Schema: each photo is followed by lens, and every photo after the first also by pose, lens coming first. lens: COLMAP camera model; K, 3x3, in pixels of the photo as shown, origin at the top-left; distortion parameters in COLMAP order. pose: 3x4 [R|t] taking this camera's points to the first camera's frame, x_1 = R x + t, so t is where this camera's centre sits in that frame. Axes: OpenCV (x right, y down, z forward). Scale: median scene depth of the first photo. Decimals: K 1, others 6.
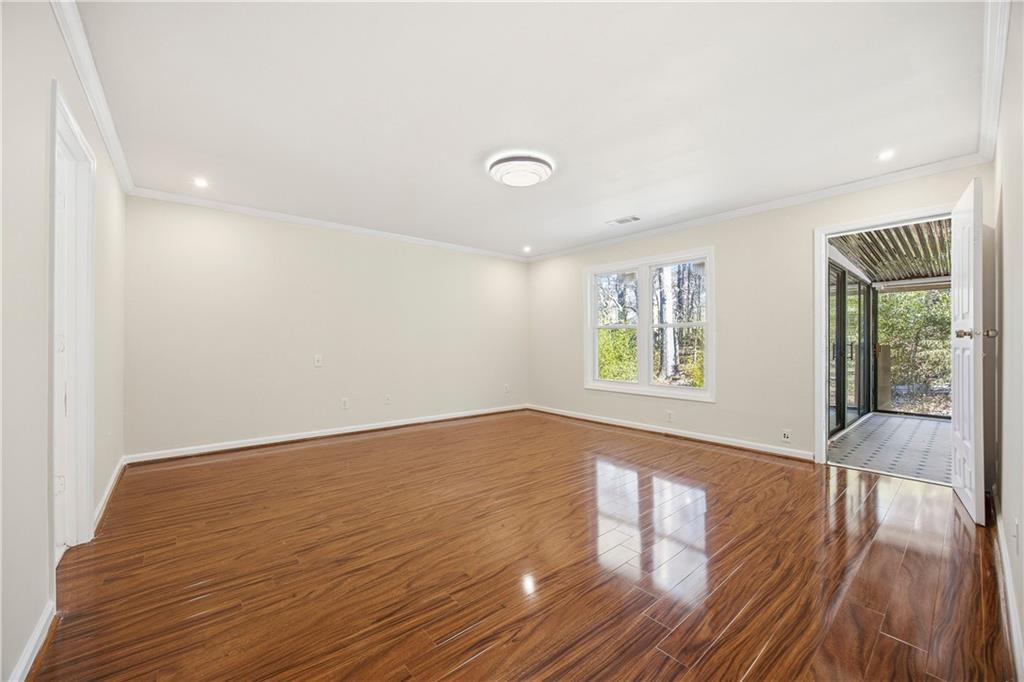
lens RADIAL K [[399.8, 0, 511.9], [0, 399.8, 340.9], [0, 0, 1]] dist [-0.008543, -0.000634]
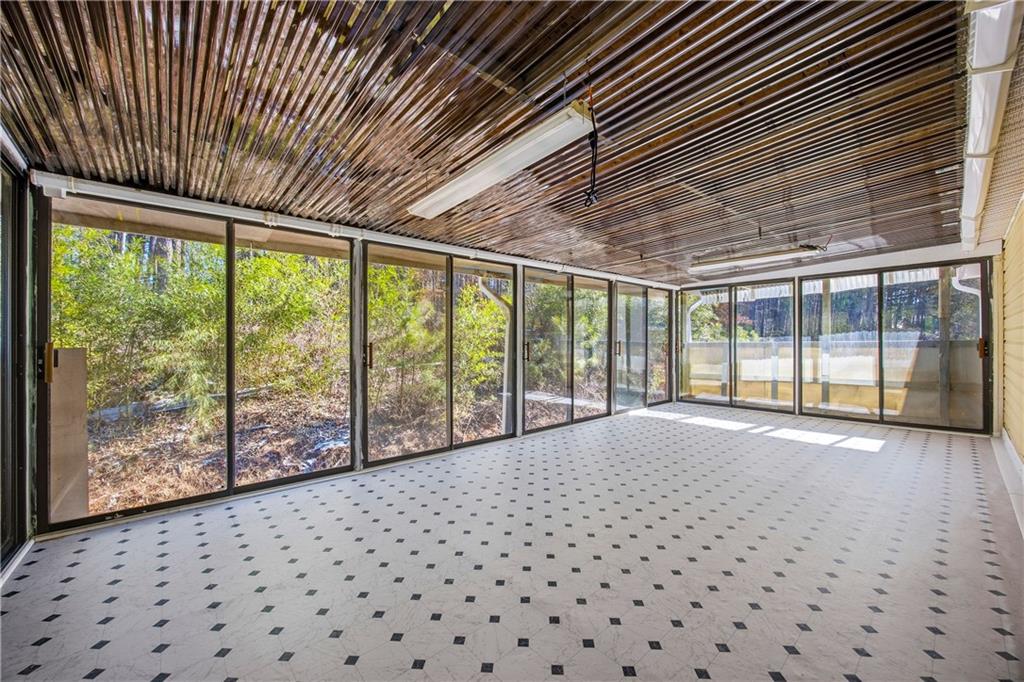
lens RADIAL K [[399.8, 0, 511.5], [0, 399.8, 340.9], [0, 0, 1]] dist [-0.008543, -0.000634]
pose [[-0.001479, 0.003415, 0.999993, 0.569077], [-0.001829, 0.999992, -0.003417, 0.003908], [-0.999997, -0.001834, -0.001473, 0.585592]]
